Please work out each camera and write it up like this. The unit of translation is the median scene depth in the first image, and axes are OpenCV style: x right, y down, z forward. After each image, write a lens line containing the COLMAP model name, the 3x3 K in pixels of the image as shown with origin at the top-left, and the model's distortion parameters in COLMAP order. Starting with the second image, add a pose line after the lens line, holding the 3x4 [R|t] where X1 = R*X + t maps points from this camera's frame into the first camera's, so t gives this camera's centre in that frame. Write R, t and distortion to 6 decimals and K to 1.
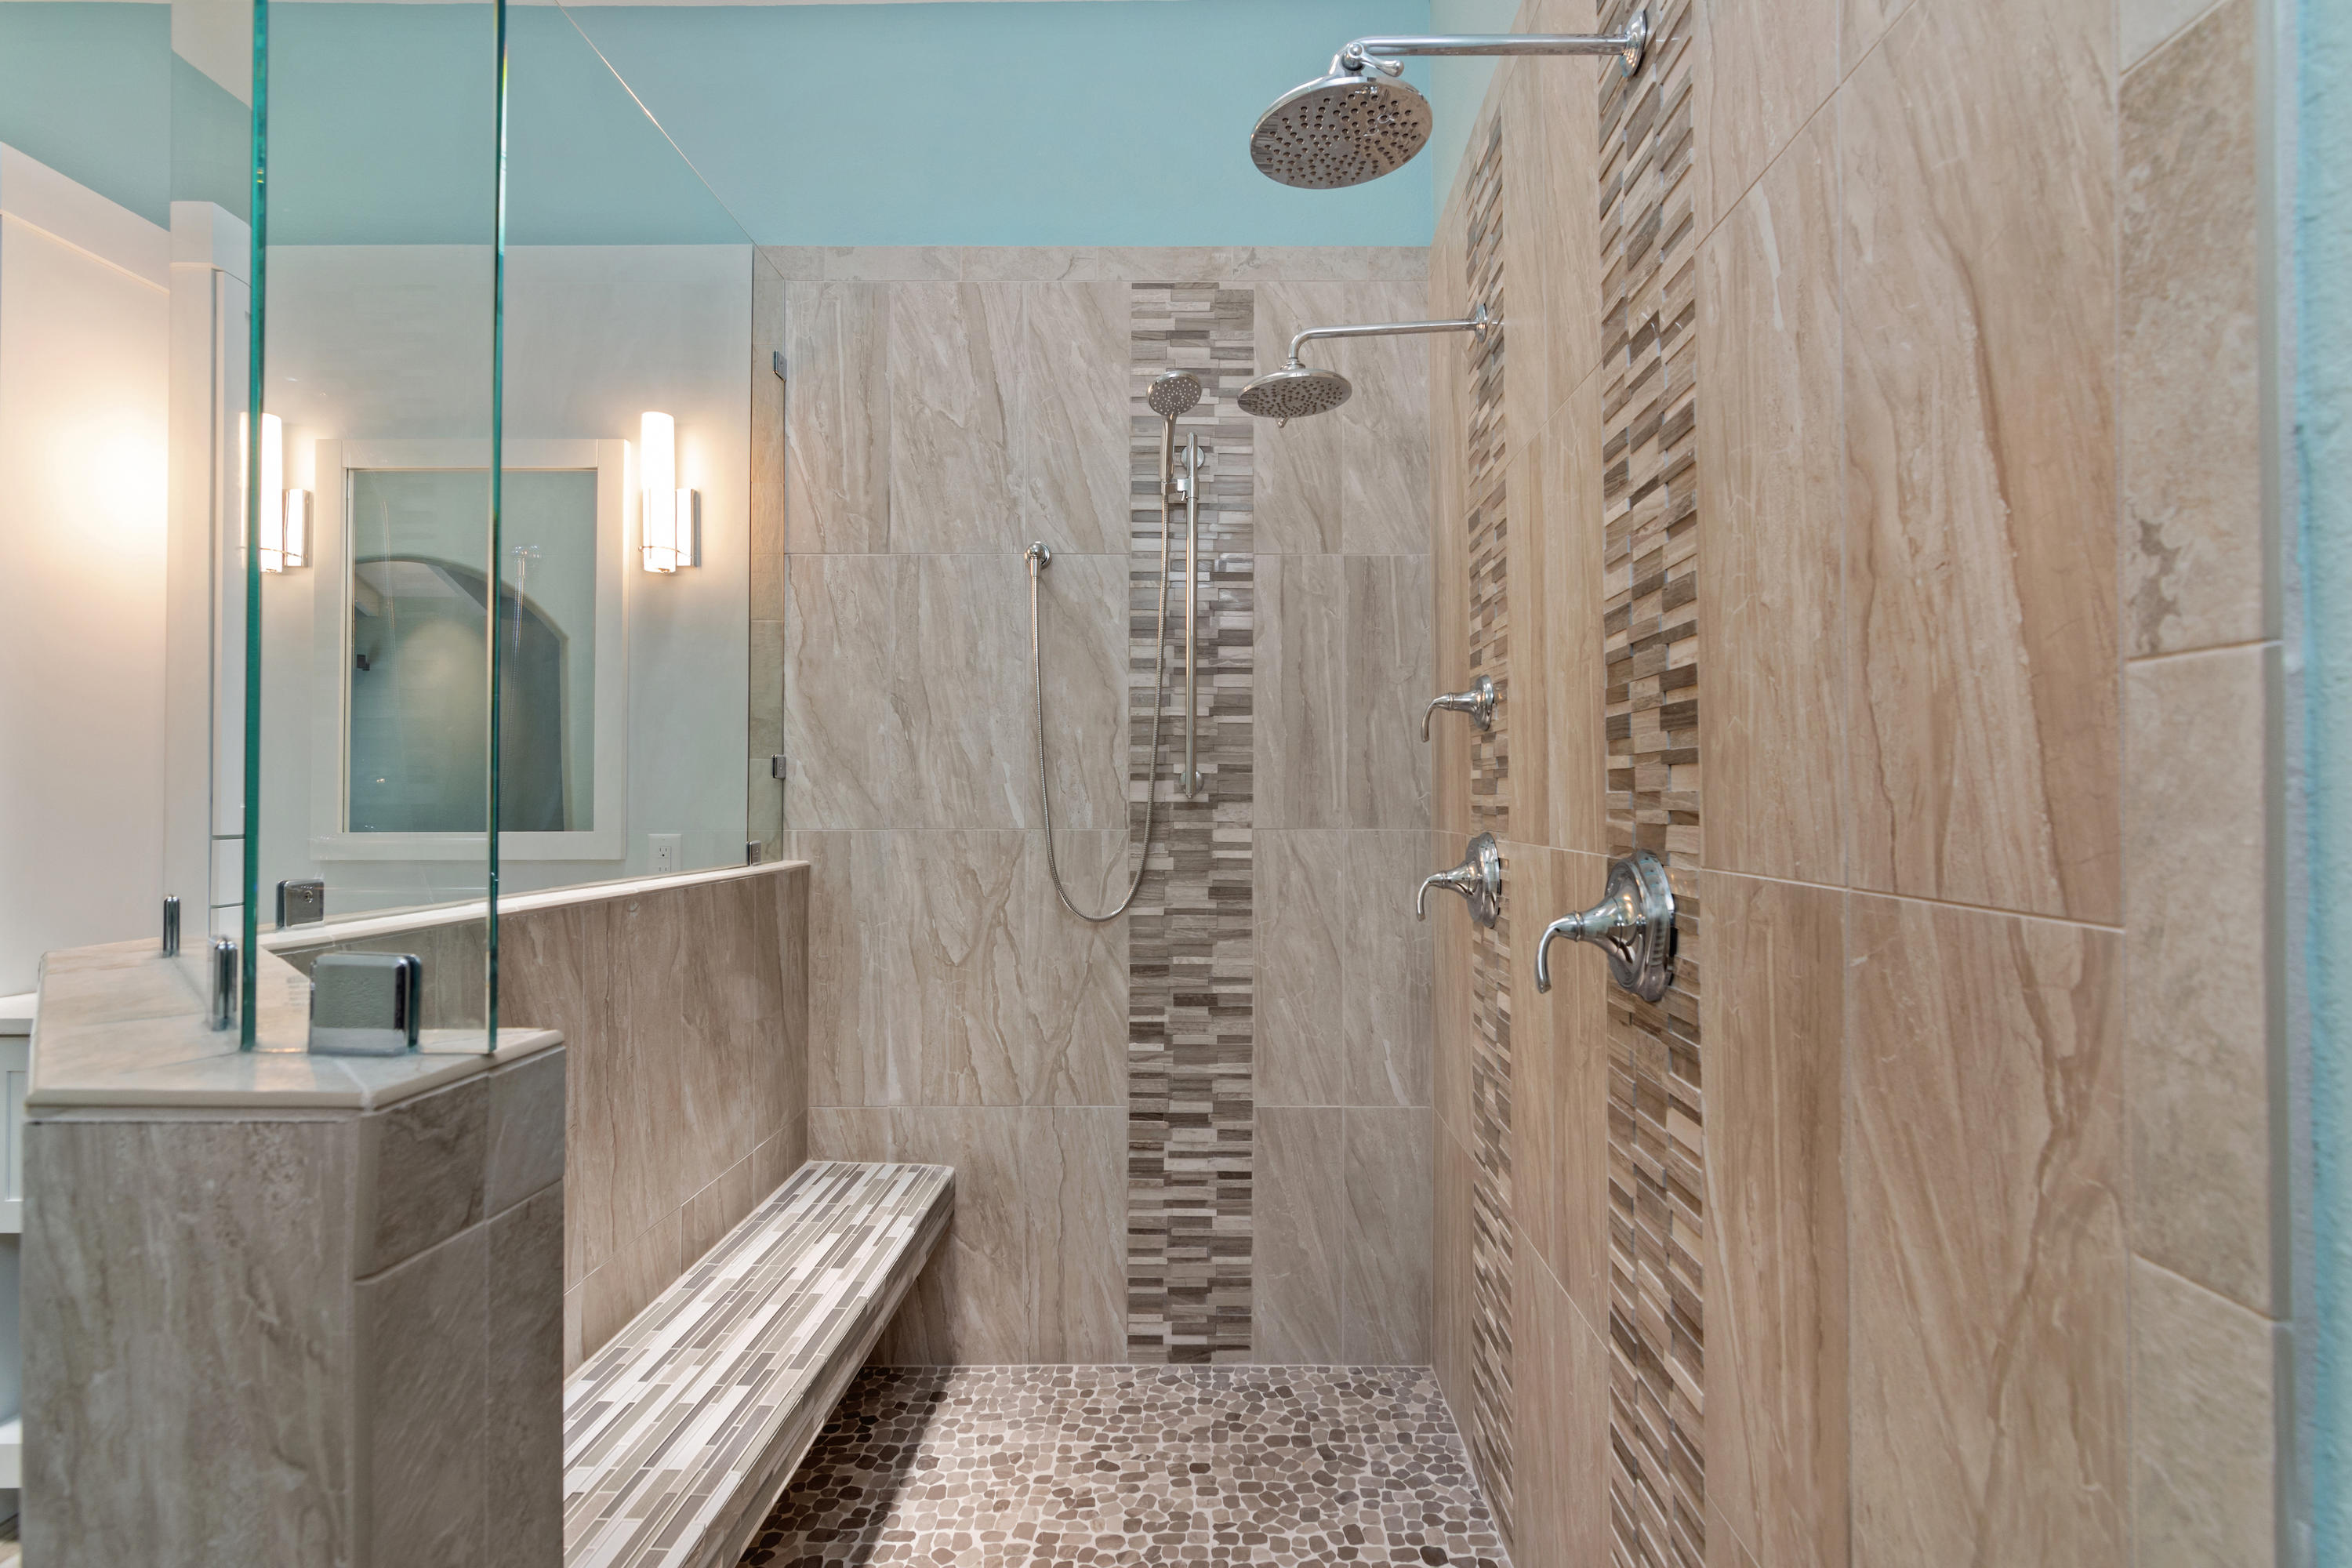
lens RADIAL K [[1146.6, 0, 1182.4], [0, 1146.6, 785.6], [0, 0, 1]] dist [-0.003978, 0.004993]
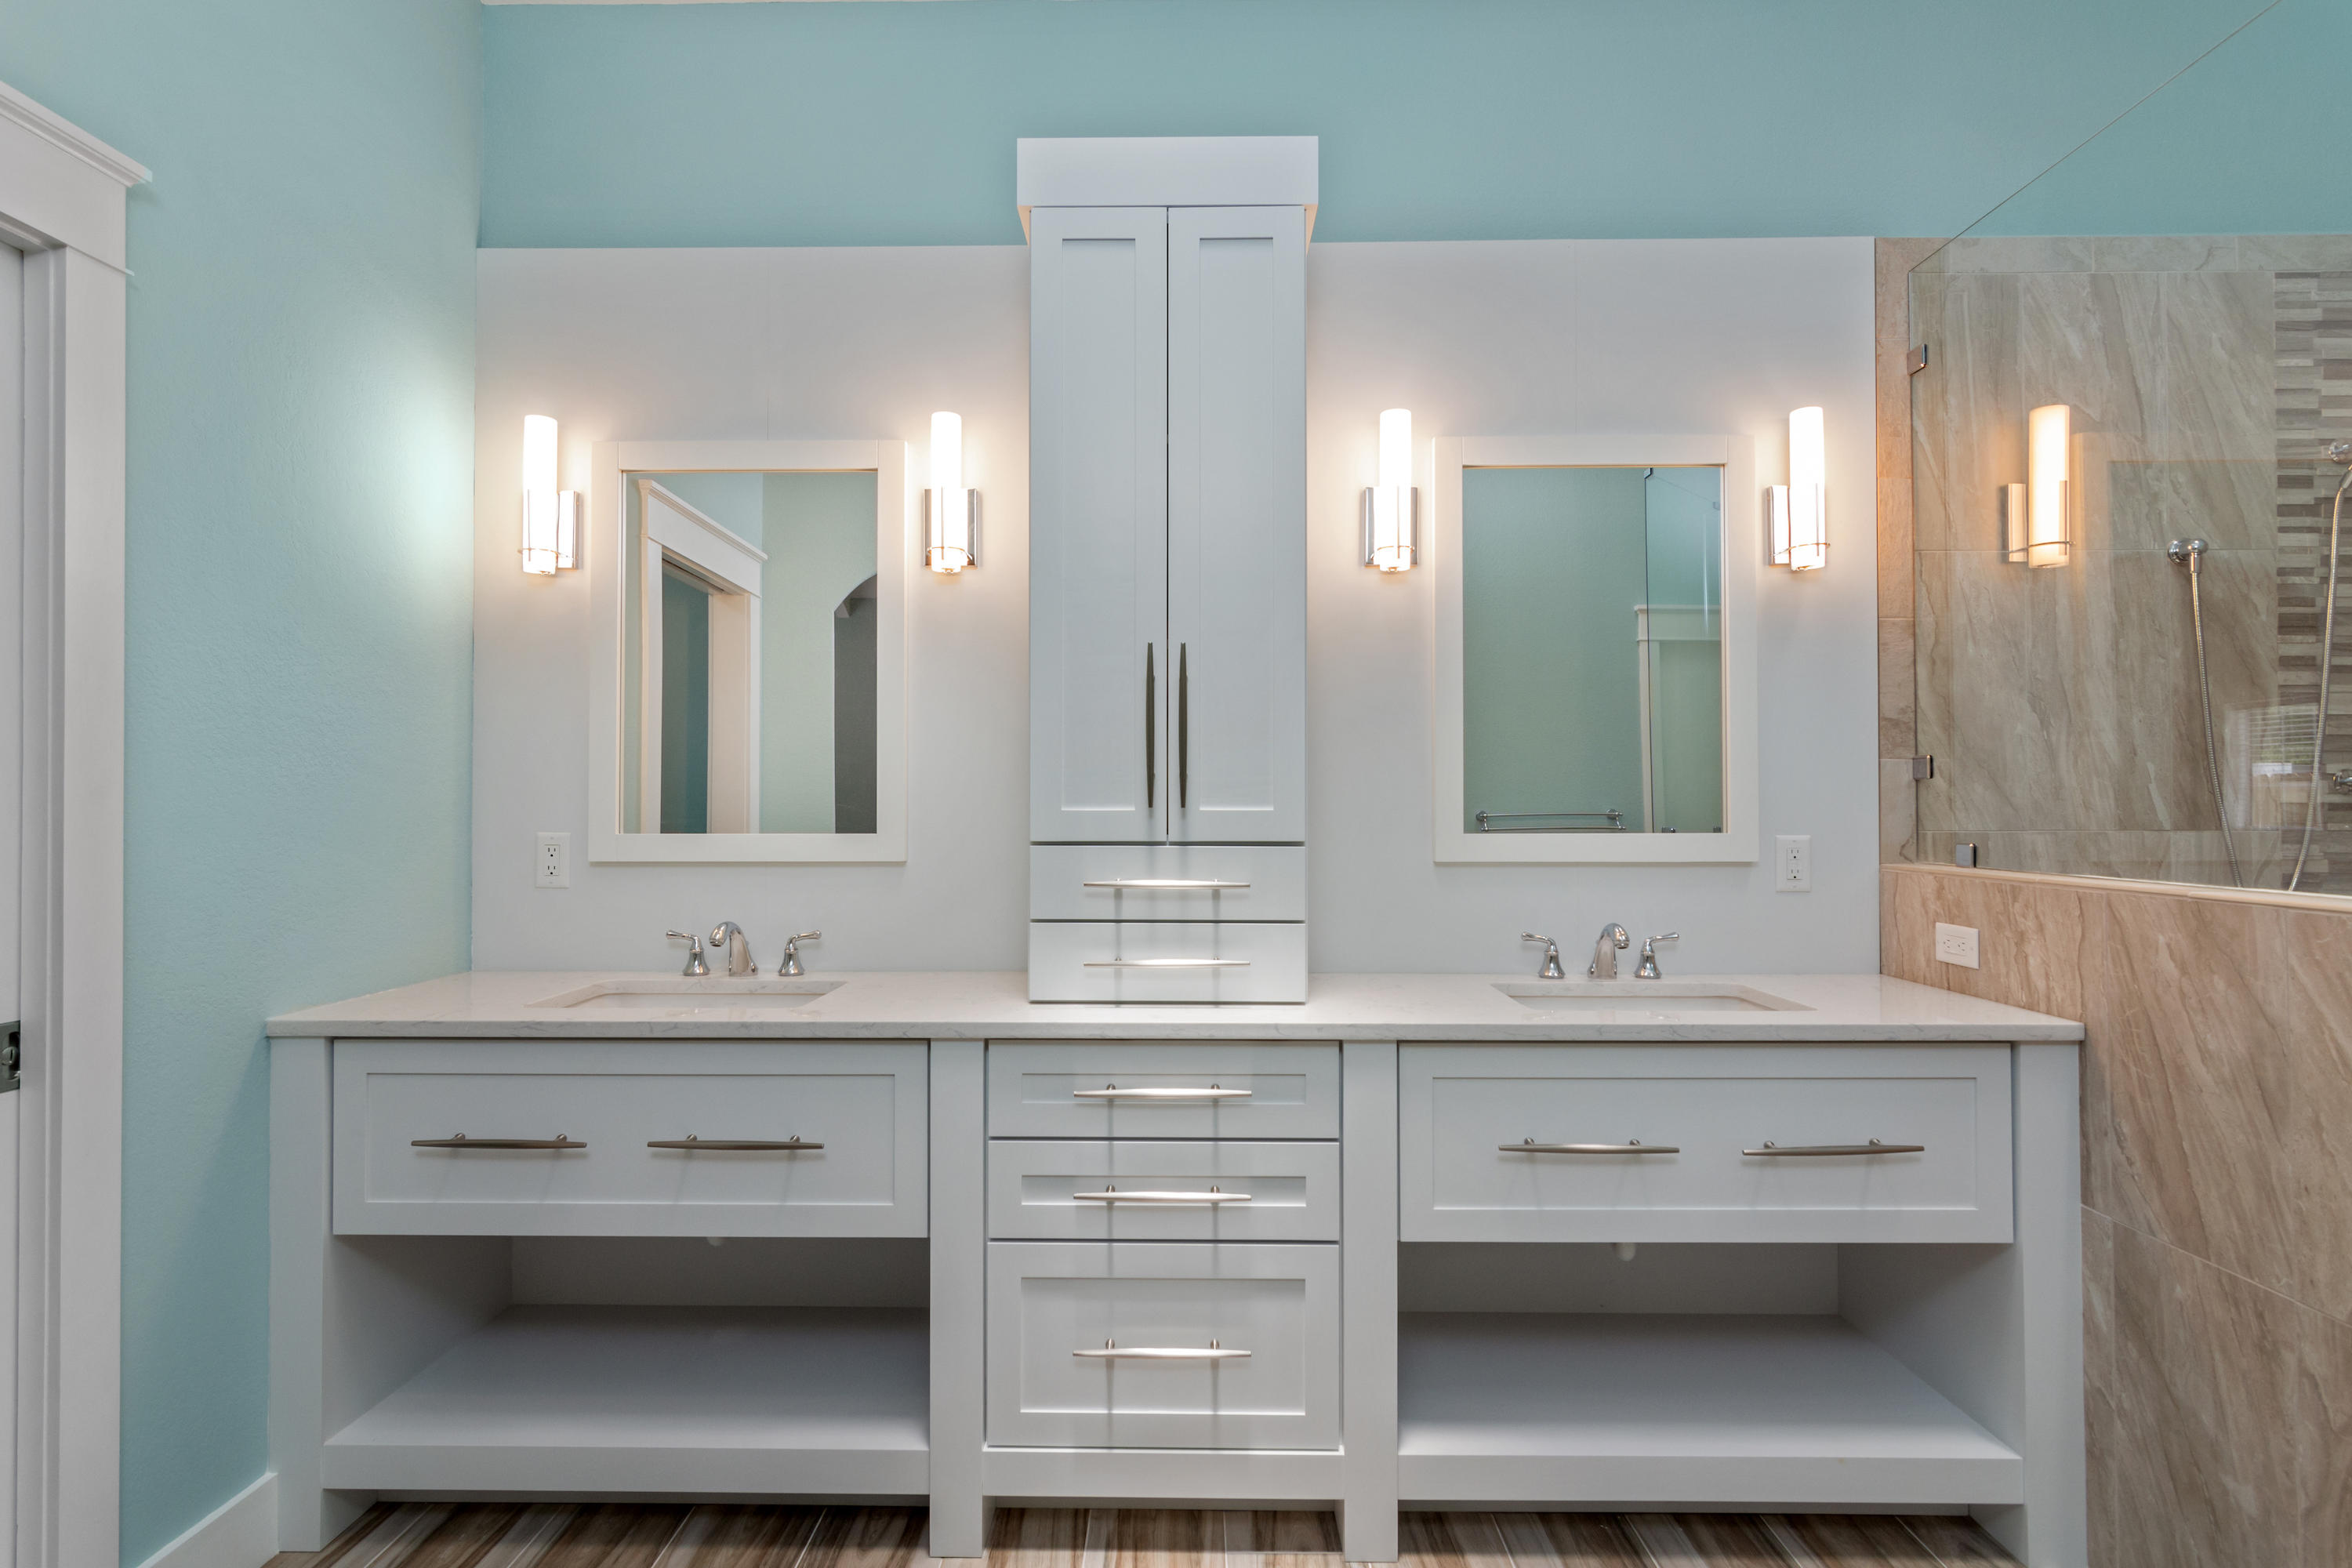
lens RADIAL K [[1146.6, 0, 1179.4], [0, 1146.6, 784.4], [0, 0, 1]] dist [-0.003978, 0.004993]
pose [[0.999968, -0.002086, -0.007747, -0.975496], [0.002085, 0.999998, -0.000204, -0.002880], [0.007747, 0.000187, 0.999970, 0.011357]]
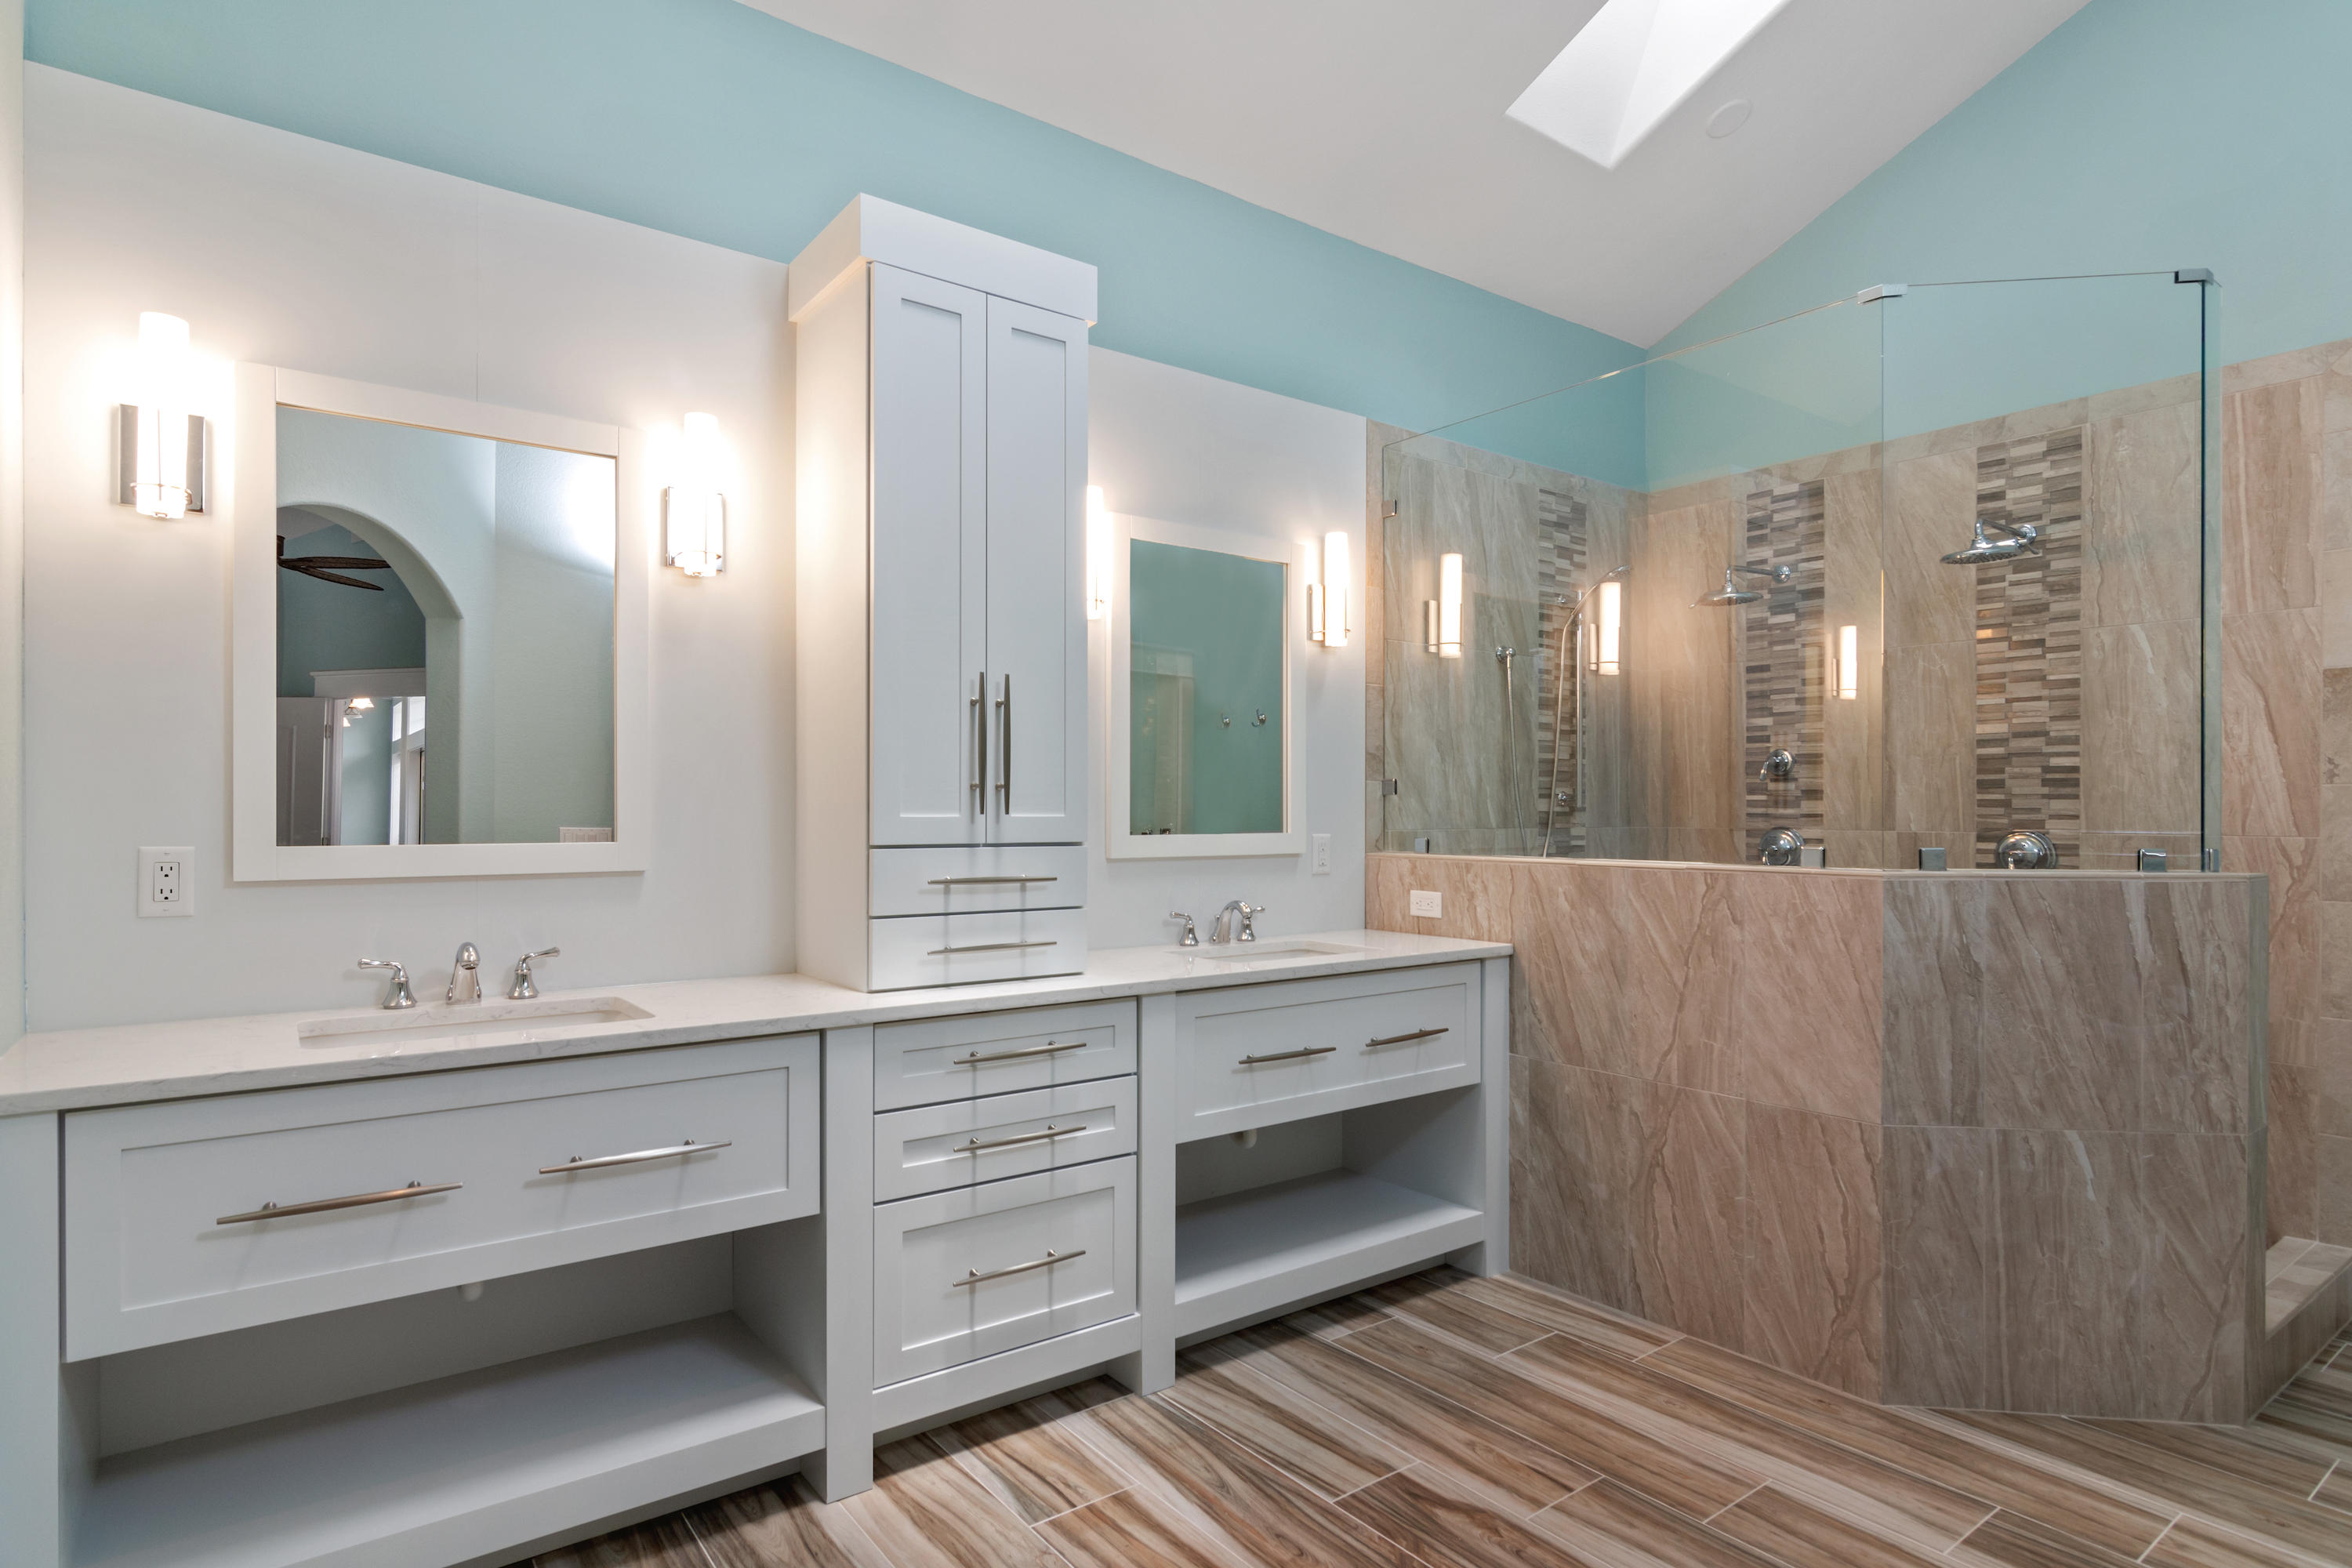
lens RADIAL K [[1212.1, 0, 1164.0], [0, 1212.1, 813.5], [0, 0, 1]] dist [0.001778, -0.000085]
pose [[0.807784, -0.001965, 0.589475, -1.476731], [-0.008830, 0.999842, 0.015433, -0.004010], [-0.589412, -0.017671, 0.807639, -0.072077]]
